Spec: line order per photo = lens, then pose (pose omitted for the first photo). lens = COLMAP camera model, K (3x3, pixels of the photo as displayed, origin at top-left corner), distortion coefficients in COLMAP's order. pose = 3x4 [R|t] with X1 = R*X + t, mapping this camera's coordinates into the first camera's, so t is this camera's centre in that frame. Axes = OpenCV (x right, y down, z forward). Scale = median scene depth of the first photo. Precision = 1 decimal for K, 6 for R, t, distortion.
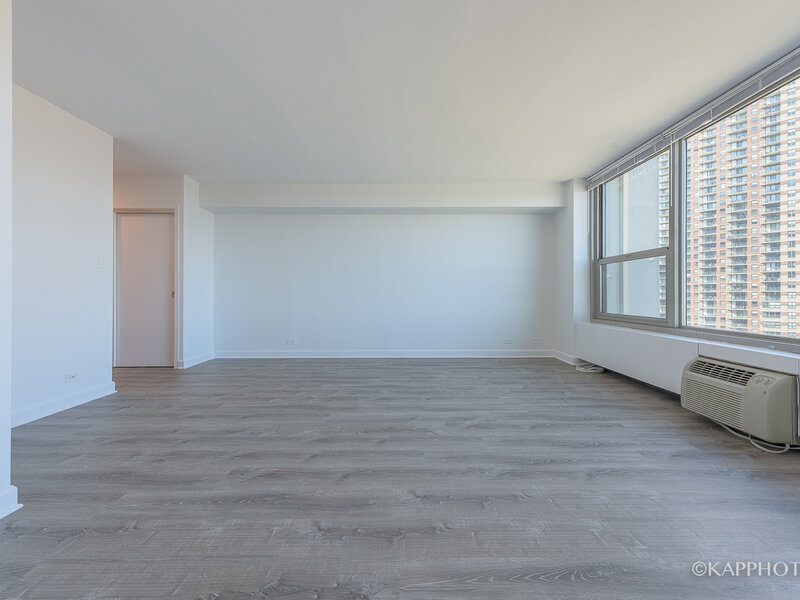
lens RADIAL K [[363.2, 0, 396.3], [0, 363.2, 292.3], [0, 0, 1]] dist [0.008317, -0.000586]
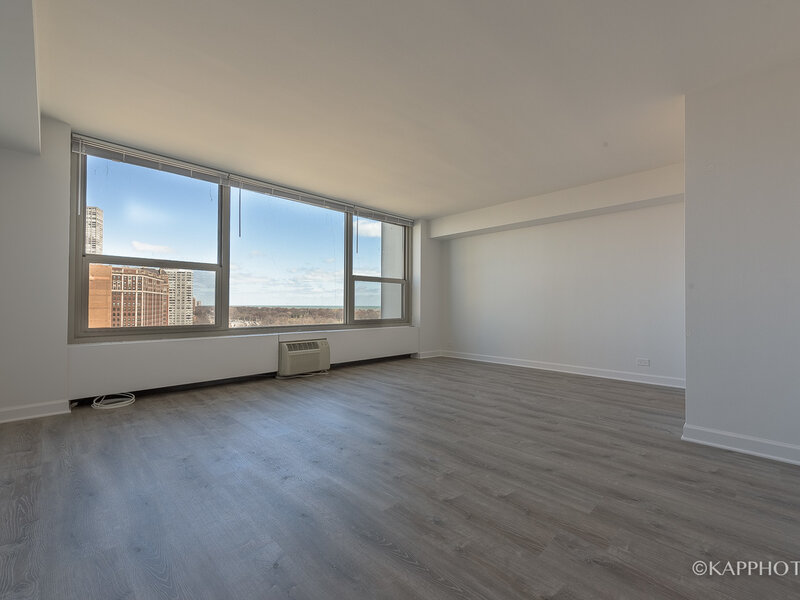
lens RADIAL K [[353.5, 0, 416.9], [0, 353.5, 303.7], [0, 0, 1]] dist [0.012200, -0.000259]
pose [[-0.736617, -0.005404, 0.676289, -0.801261], [-0.011473, 0.999924, -0.004506, -0.004969], [-0.676213, -0.011078, -0.736623, 1.958068]]
